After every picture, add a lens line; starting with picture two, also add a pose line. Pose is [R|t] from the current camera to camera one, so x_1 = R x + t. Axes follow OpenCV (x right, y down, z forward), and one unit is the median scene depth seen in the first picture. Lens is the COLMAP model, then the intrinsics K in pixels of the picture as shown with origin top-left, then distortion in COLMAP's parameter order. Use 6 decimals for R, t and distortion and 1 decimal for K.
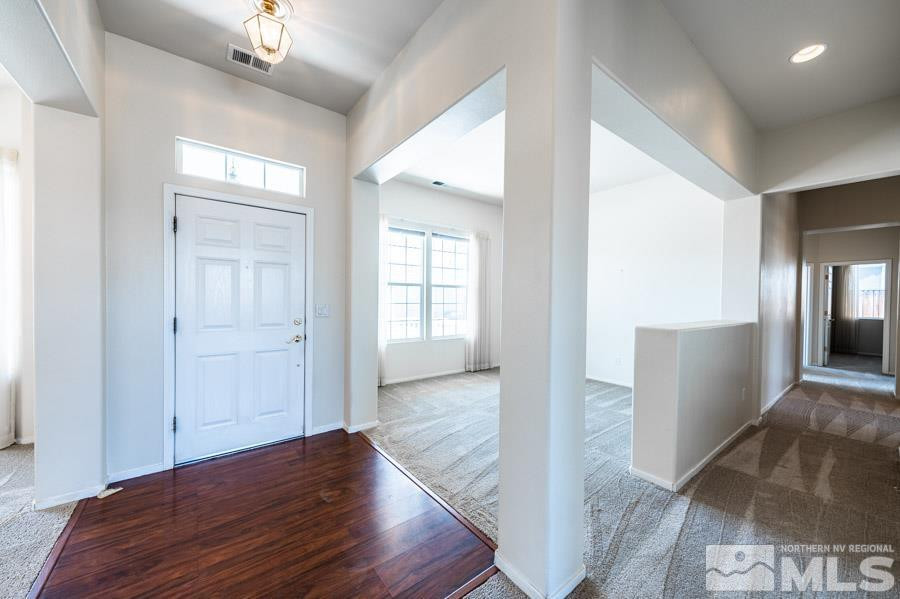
lens RADIAL K [[336.1, 0, 446.0], [0, 336.1, 301.2], [0, 0, 1]] dist [0.003949, -0.000185]
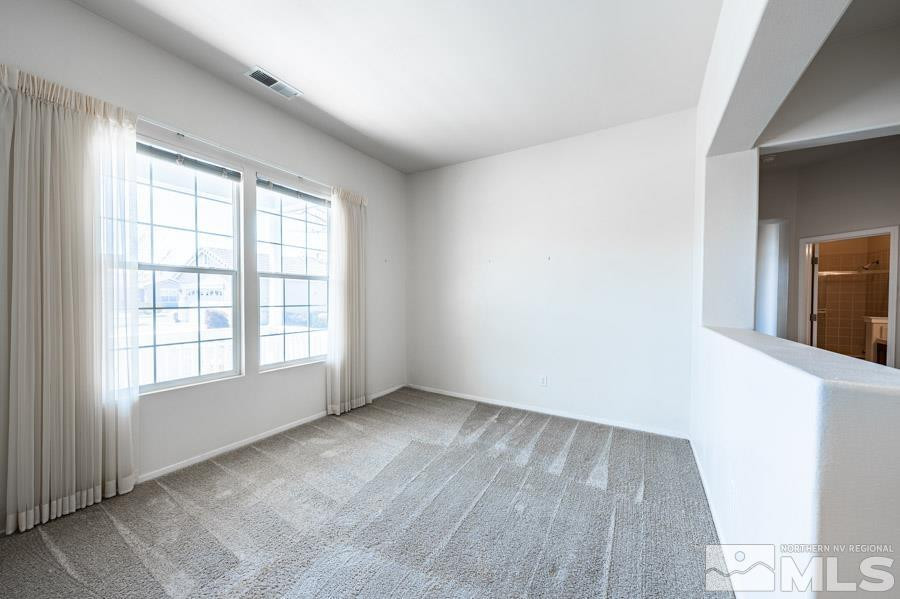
lens RADIAL K [[331.4, 0, 451.0], [0, 331.4, 302.8], [0, 0, 1]] dist [0.007293, 0.000020]
pose [[0.927168, -0.011447, 0.374470, 0.046996], [0.007385, 0.999897, 0.012282, -0.003906], [-0.374572, -0.008622, 0.927158, 0.377072]]
